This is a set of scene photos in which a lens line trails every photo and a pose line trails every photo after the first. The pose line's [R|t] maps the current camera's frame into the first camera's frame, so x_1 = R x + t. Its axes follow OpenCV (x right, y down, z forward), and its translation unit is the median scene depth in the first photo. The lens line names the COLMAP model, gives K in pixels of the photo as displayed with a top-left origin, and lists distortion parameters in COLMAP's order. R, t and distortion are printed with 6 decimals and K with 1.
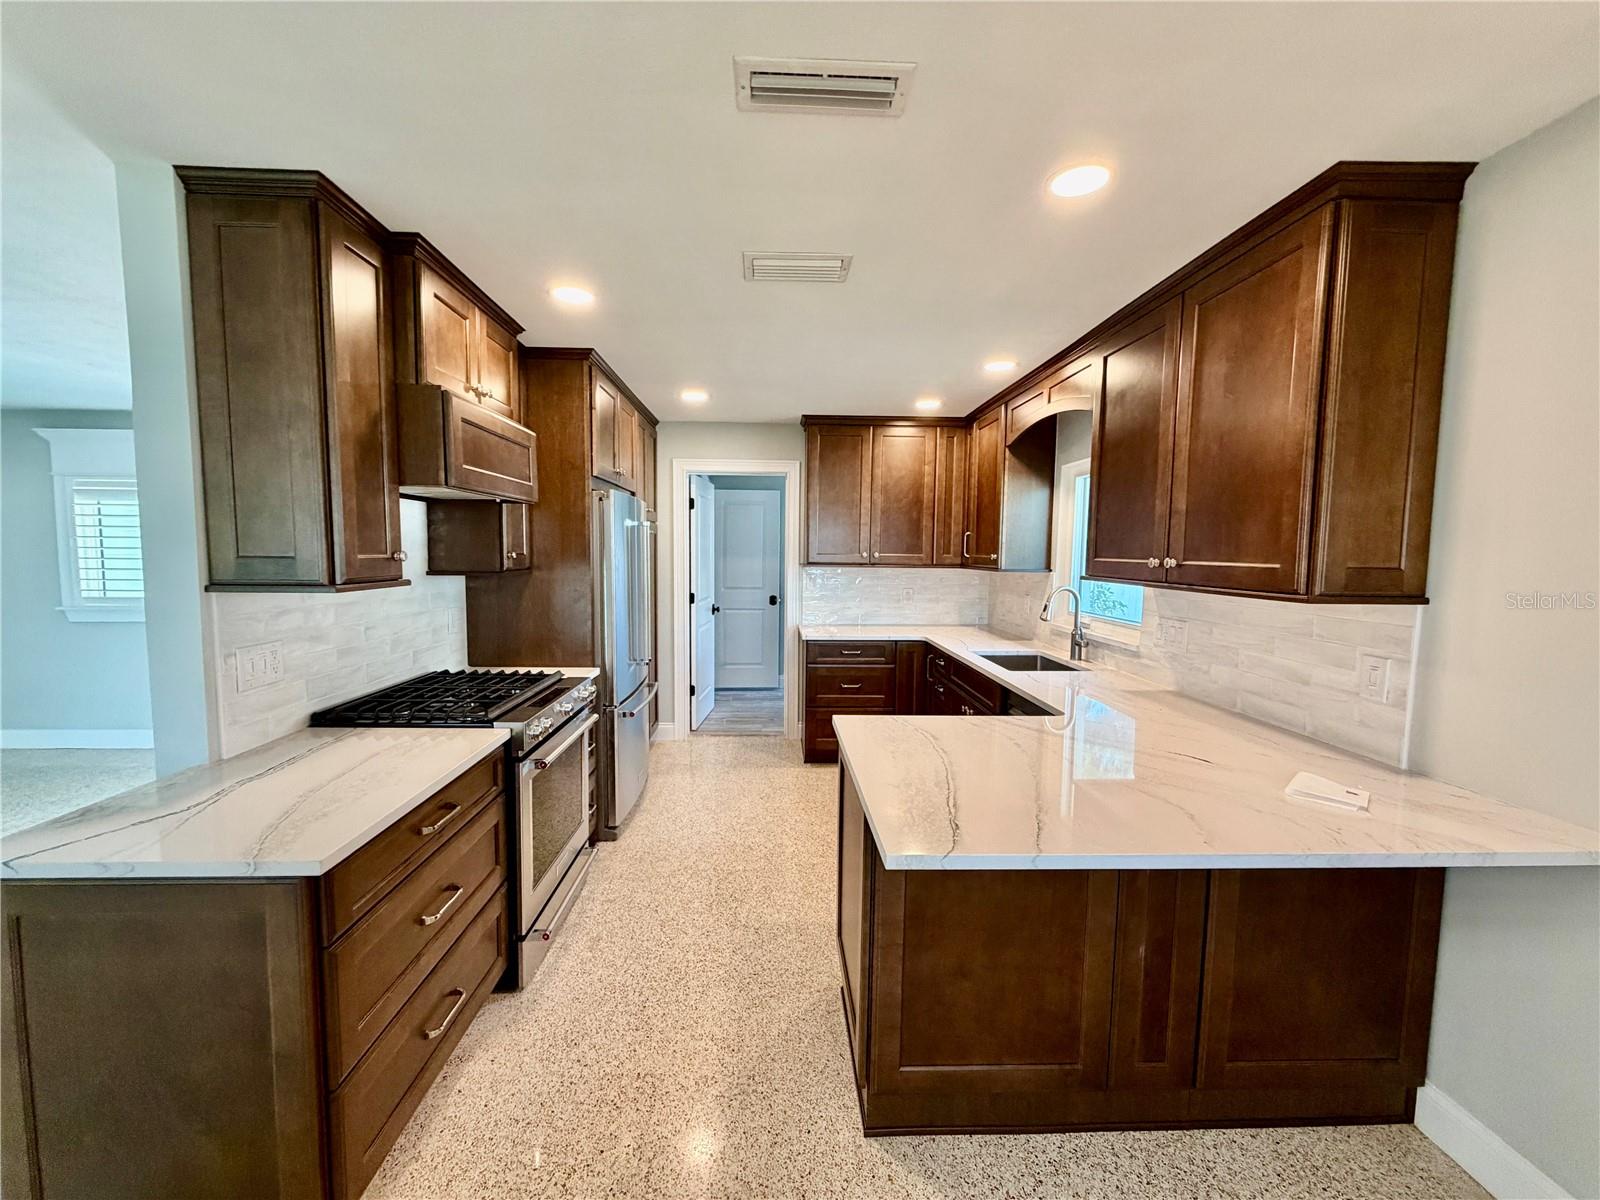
lens RADIAL K [[635.7, 0, 795.2], [0, 635.7, 600.8], [0, 0, 1]] dist [-0.000619, 0.000260]
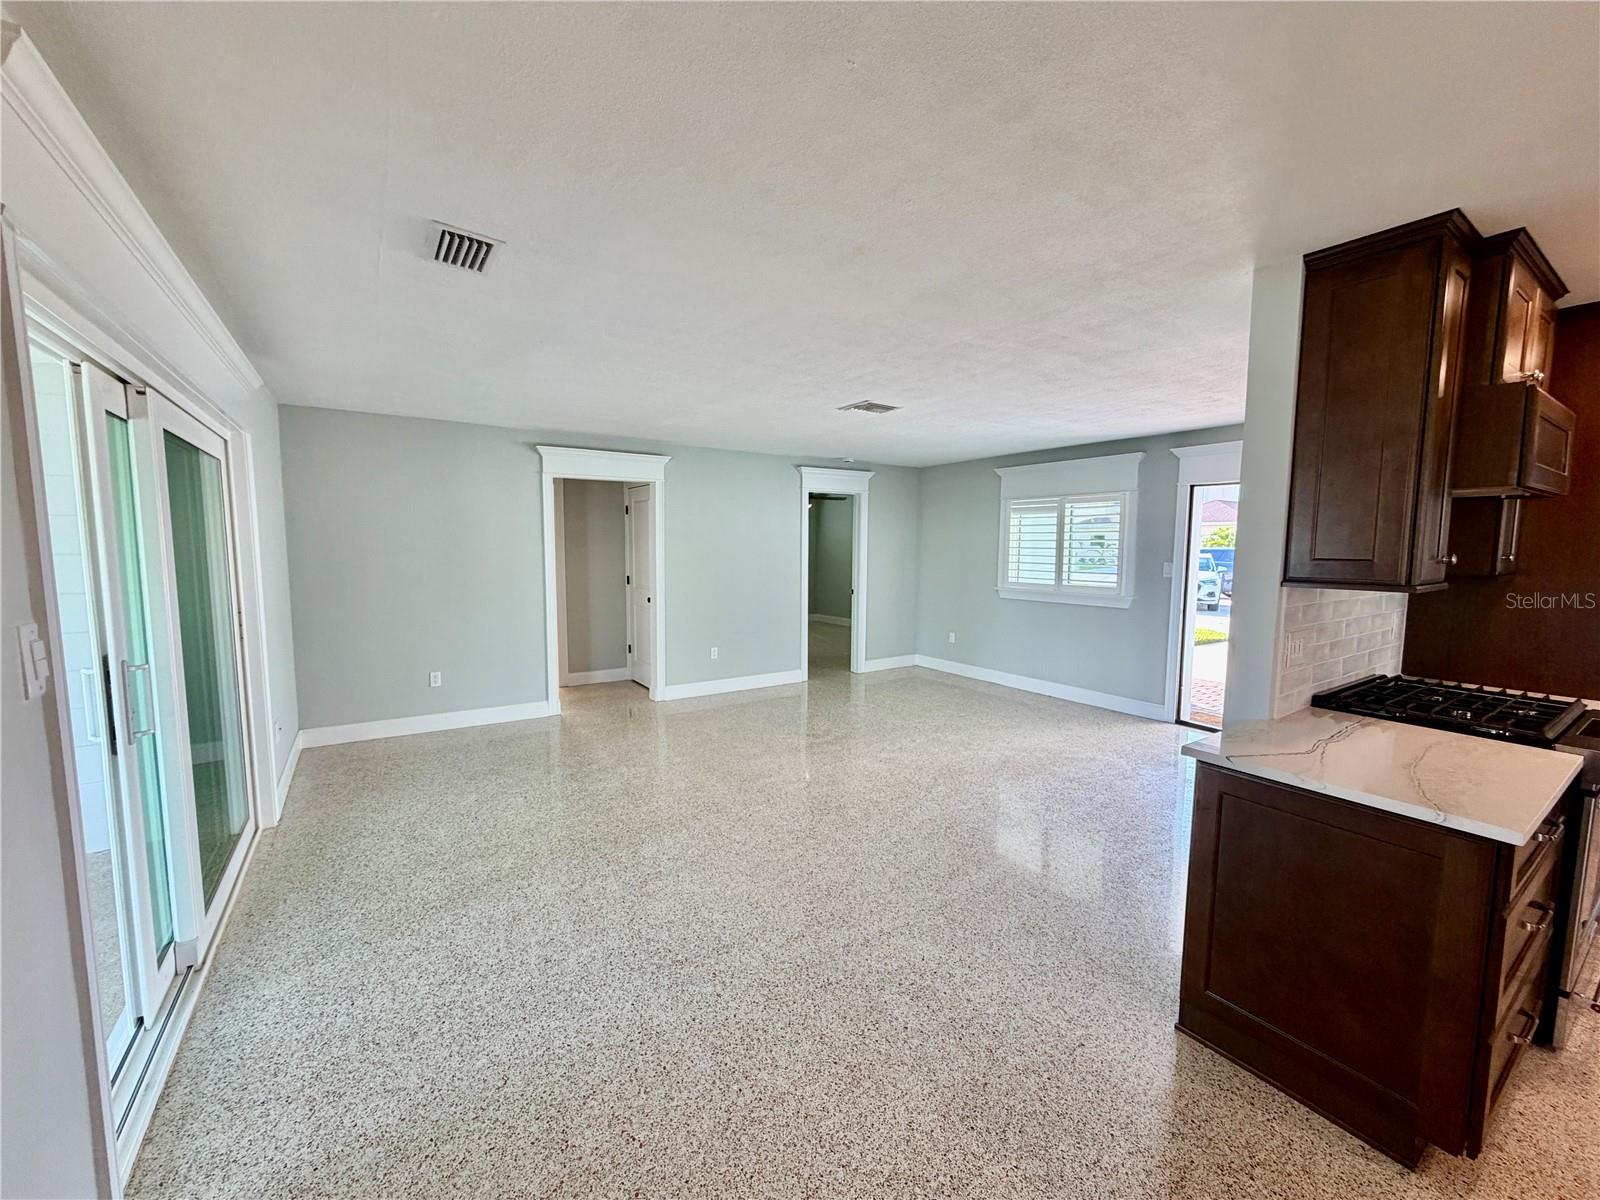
lens RADIAL K [[635.7, 0, 795.2], [0, 635.7, 600.8], [0, 0, 1]] dist [-0.000619, 0.000260]
pose [[0.519232, 0.069433, -0.851808, -0.231133], [-0.065663, 0.996989, 0.041241, 0.017938], [0.852107, 0.034519, 0.522228, -0.330793]]
